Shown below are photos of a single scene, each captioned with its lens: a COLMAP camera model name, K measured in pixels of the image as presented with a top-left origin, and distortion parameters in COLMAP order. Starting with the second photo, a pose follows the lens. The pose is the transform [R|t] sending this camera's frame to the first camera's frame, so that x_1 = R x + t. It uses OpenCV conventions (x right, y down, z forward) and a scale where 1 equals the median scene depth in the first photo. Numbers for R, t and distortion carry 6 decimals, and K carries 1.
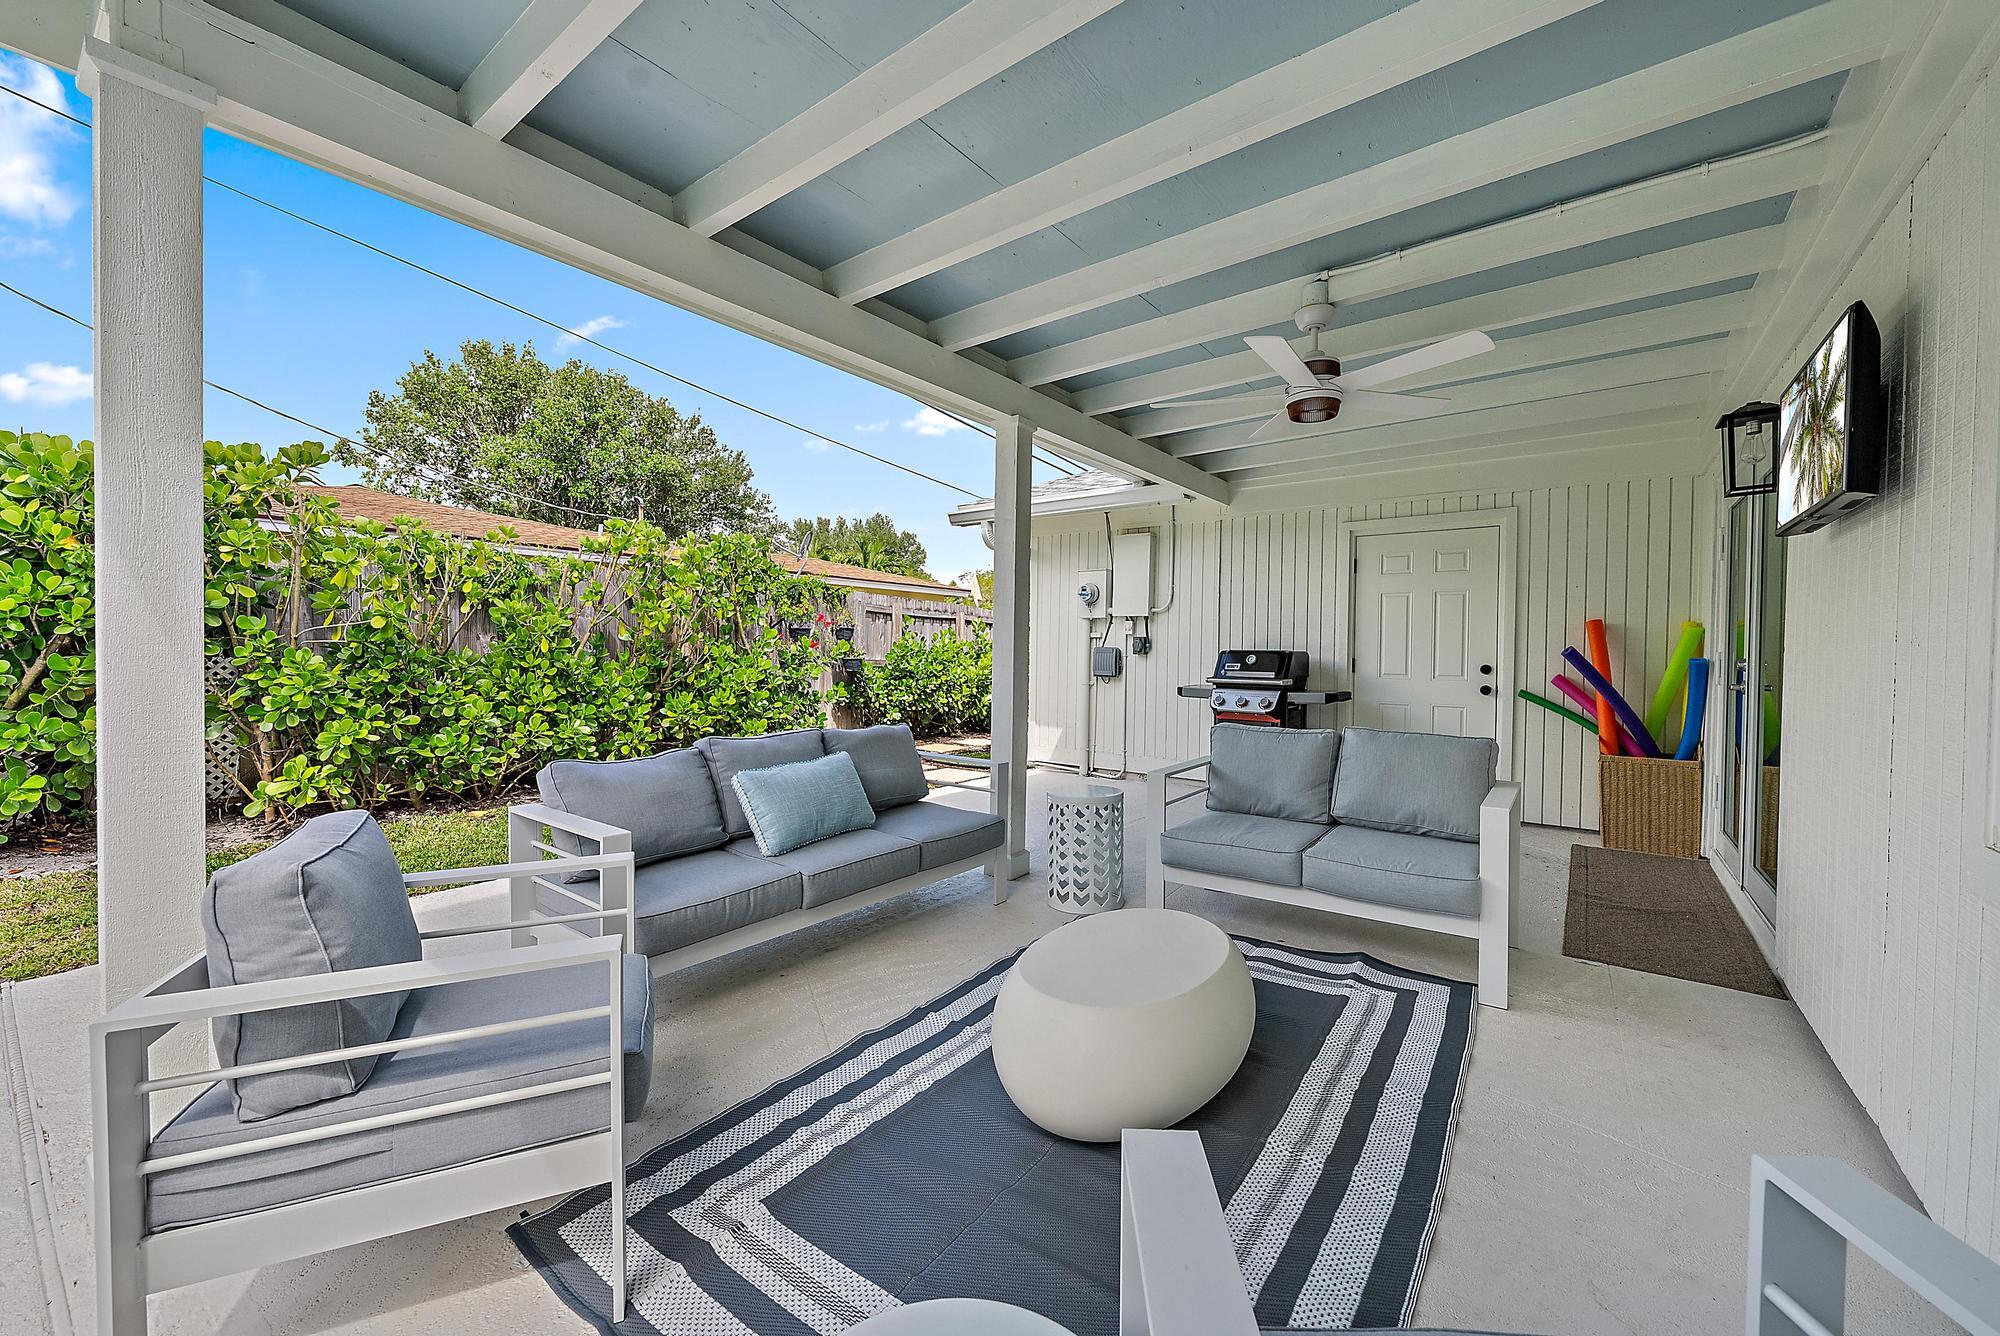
lens RADIAL K [[771.8, 0, 998.7], [0, 771.8, 659.1], [0, 0, 1]] dist [0.001129, 0.000212]
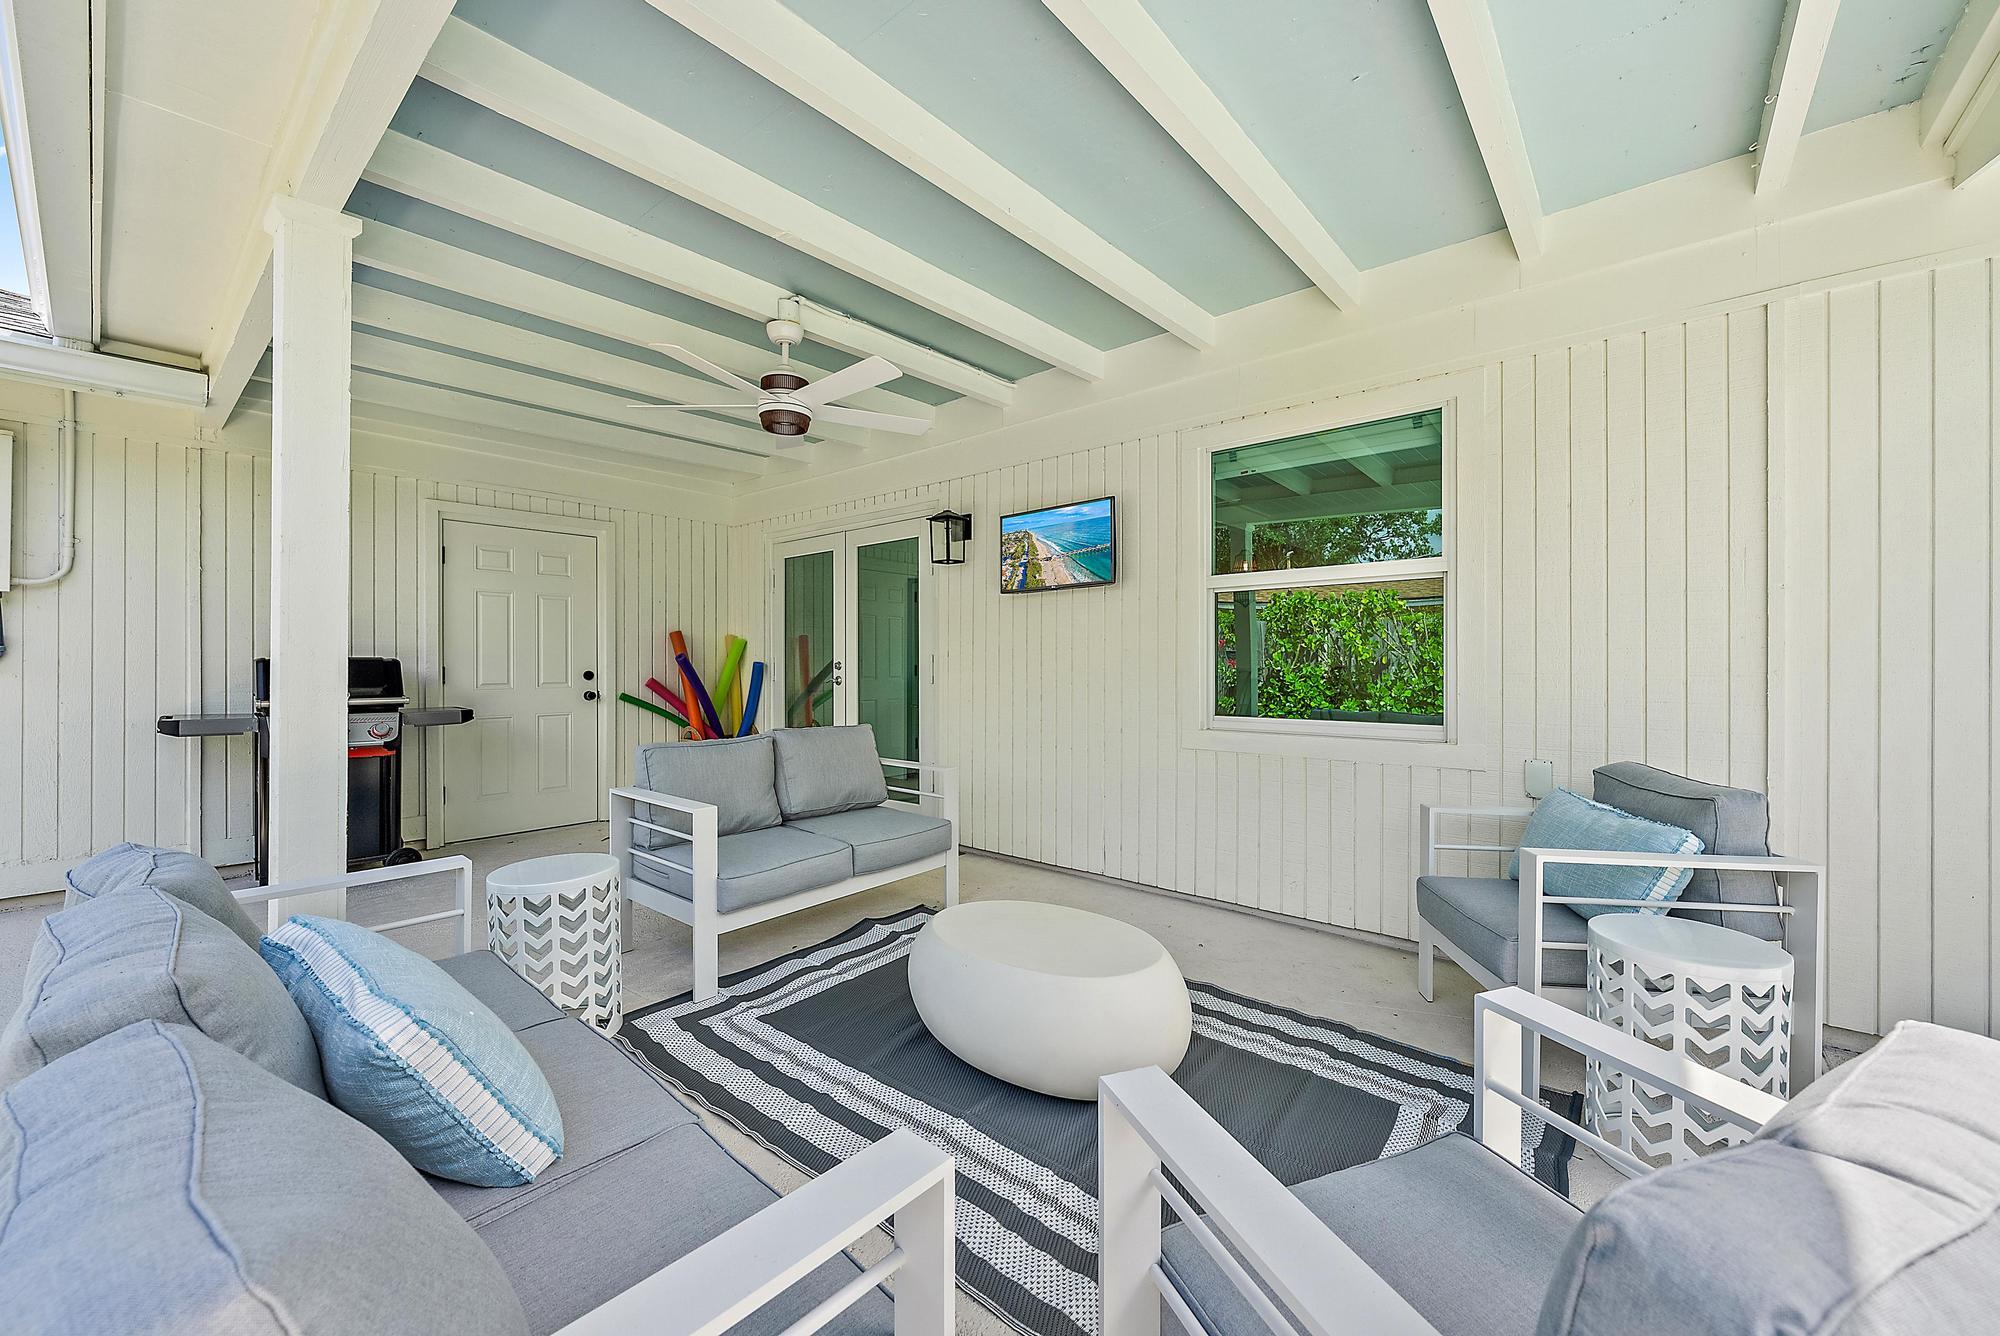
lens RADIAL K [[771.8, 0, 1004.7], [0, 771.8, 660.3], [0, 0, 1]] dist [0.001129, 0.000212]
pose [[0.057321, -0.007855, 0.998325, -0.370665], [0.015228, 0.999860, 0.006993, -0.005188], [-0.998240, 0.014801, 0.057432, 0.402737]]
